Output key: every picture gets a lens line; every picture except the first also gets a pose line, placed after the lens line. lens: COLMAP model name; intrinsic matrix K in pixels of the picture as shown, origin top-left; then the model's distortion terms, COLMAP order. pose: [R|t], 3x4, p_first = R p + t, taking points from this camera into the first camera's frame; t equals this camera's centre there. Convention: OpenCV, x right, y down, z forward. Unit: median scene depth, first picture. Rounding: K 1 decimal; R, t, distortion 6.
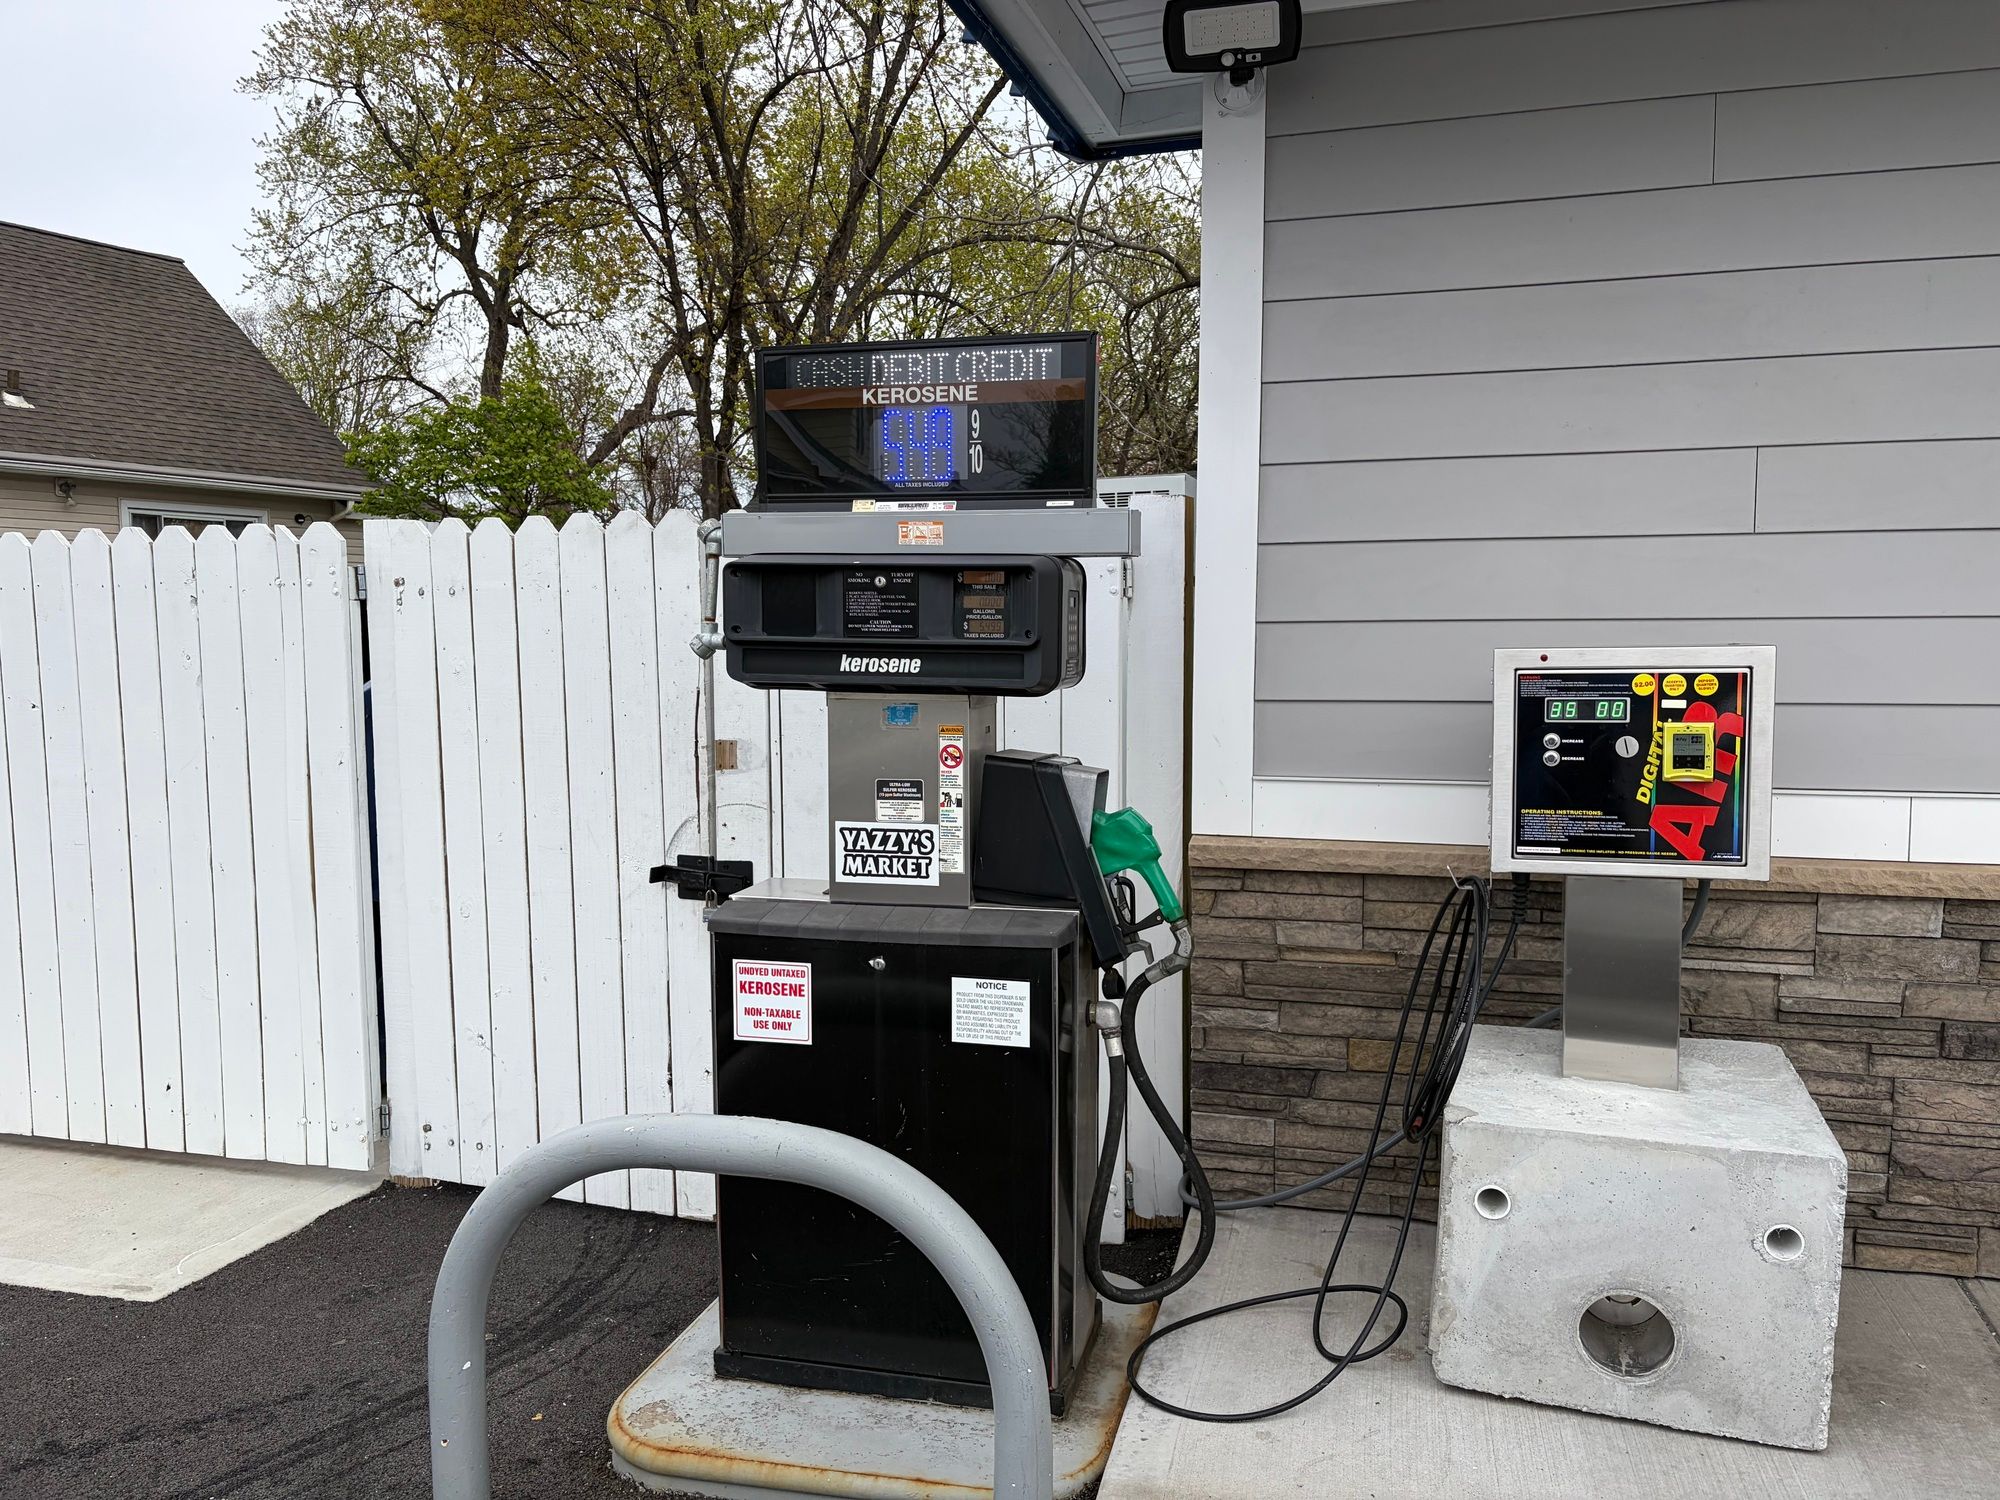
lens RADIAL K [[1630.8, 0, 1160.1], [0, 1630.8, 748.3], [0, 0, 1]] dist [0.116771, -0.117671]
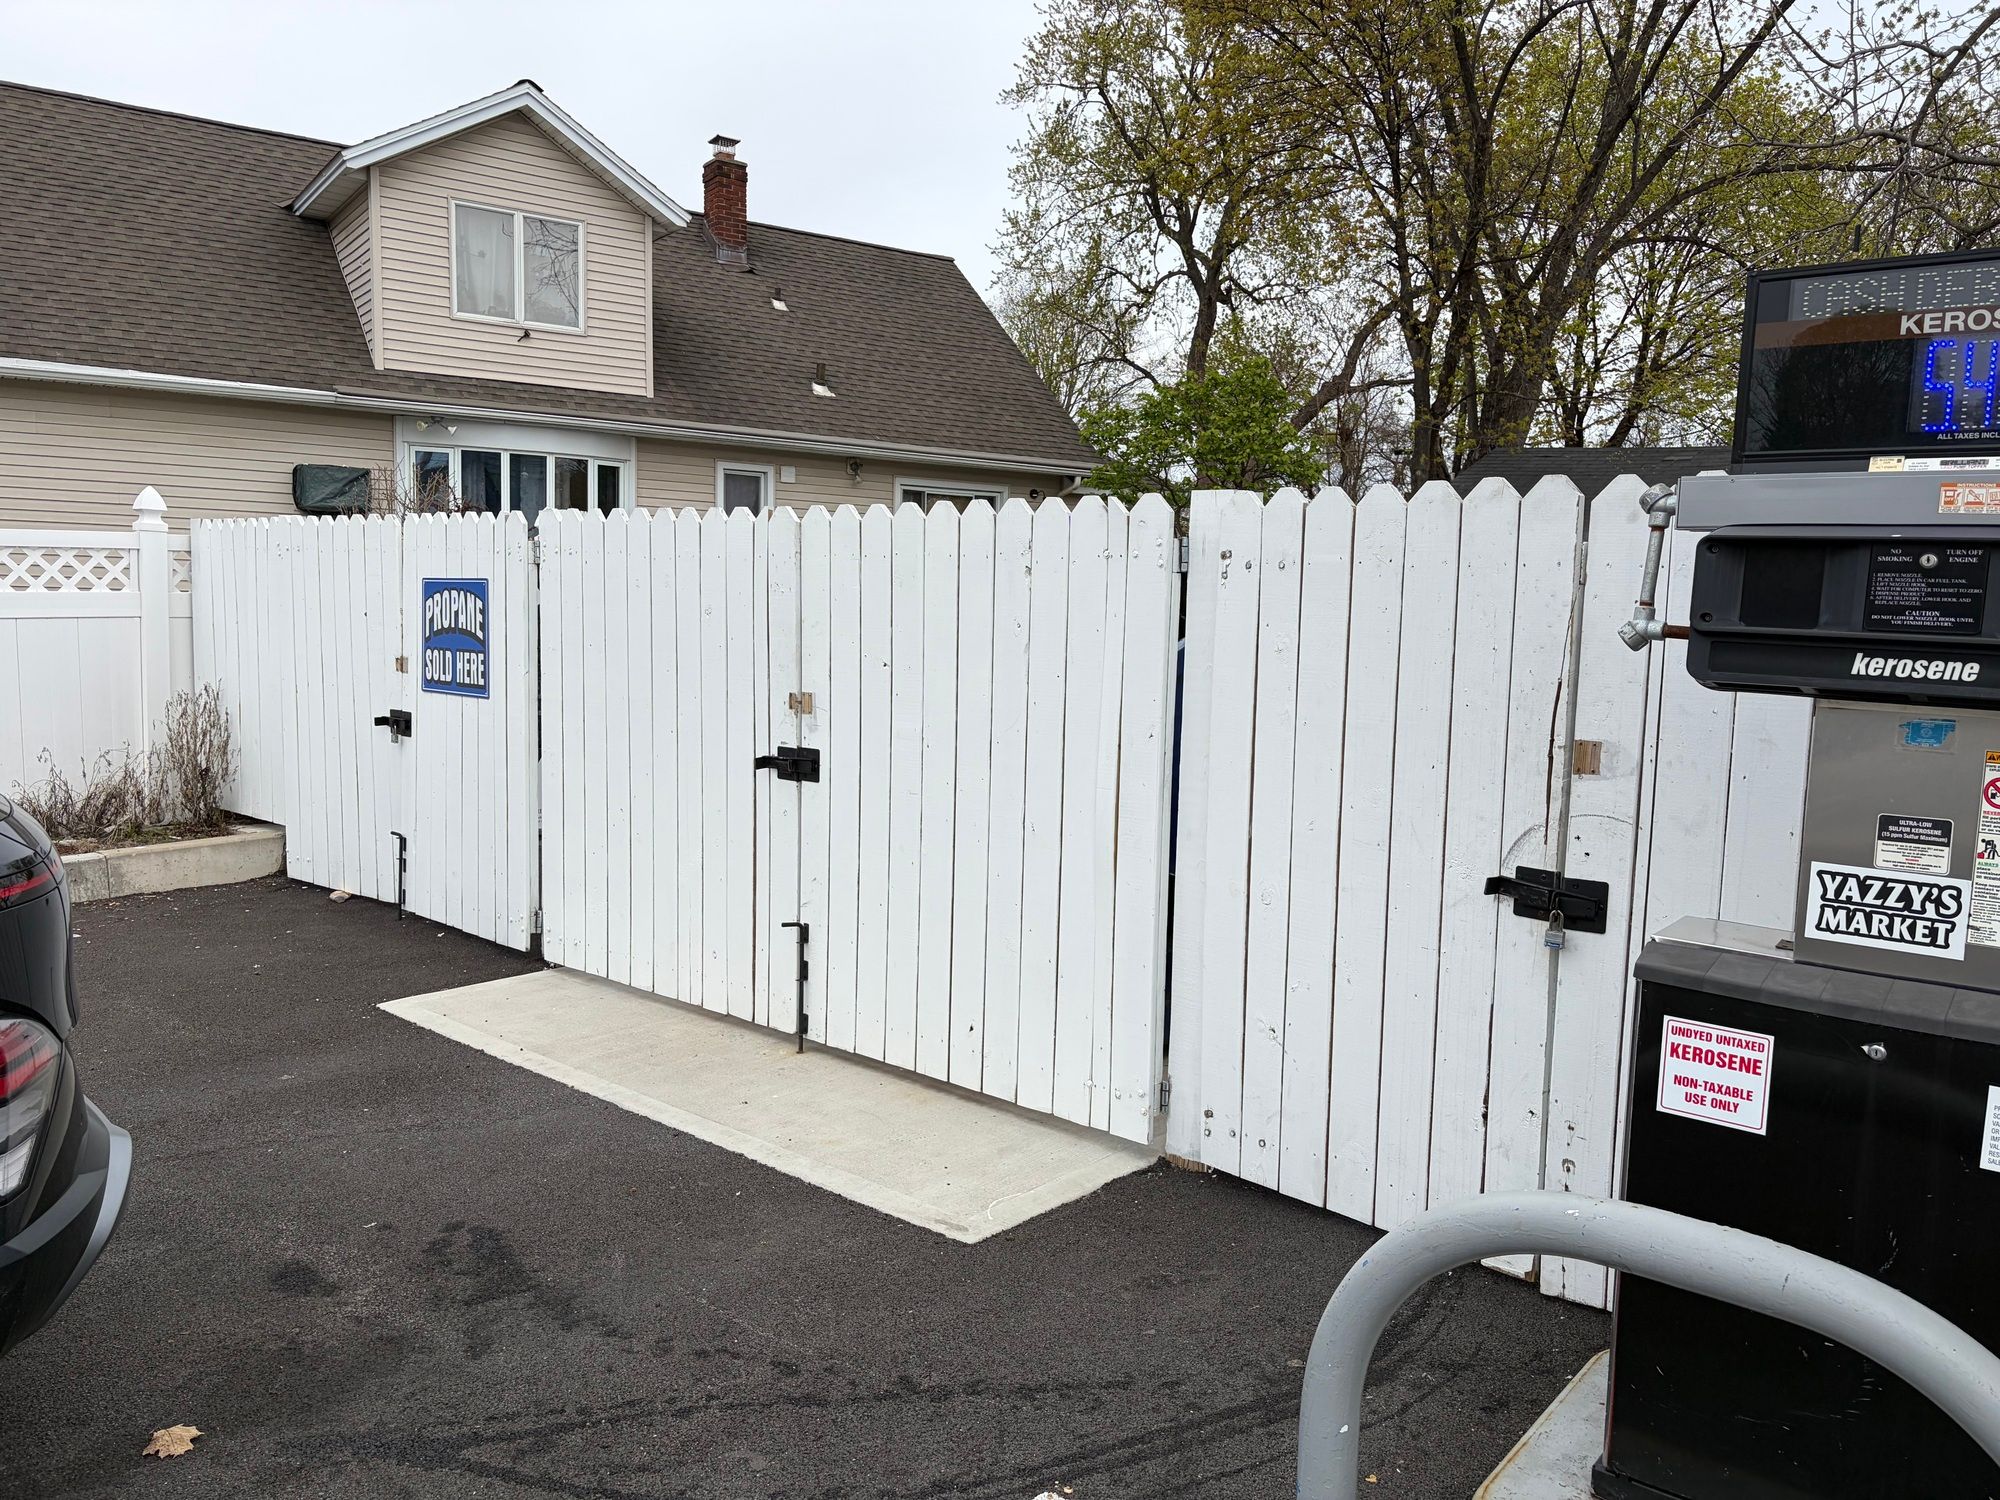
lens RADIAL K [[1627.8, 0, 1002.3], [0, 1627.8, 718.6], [0, 0, 1]] dist [0.096651, -0.119602]
pose [[0.903633, 0.061071, -0.423930, -0.166915], [-0.061677, 0.998020, 0.012306, -0.007846], [0.423843, 0.015027, 0.905611, 0.080903]]
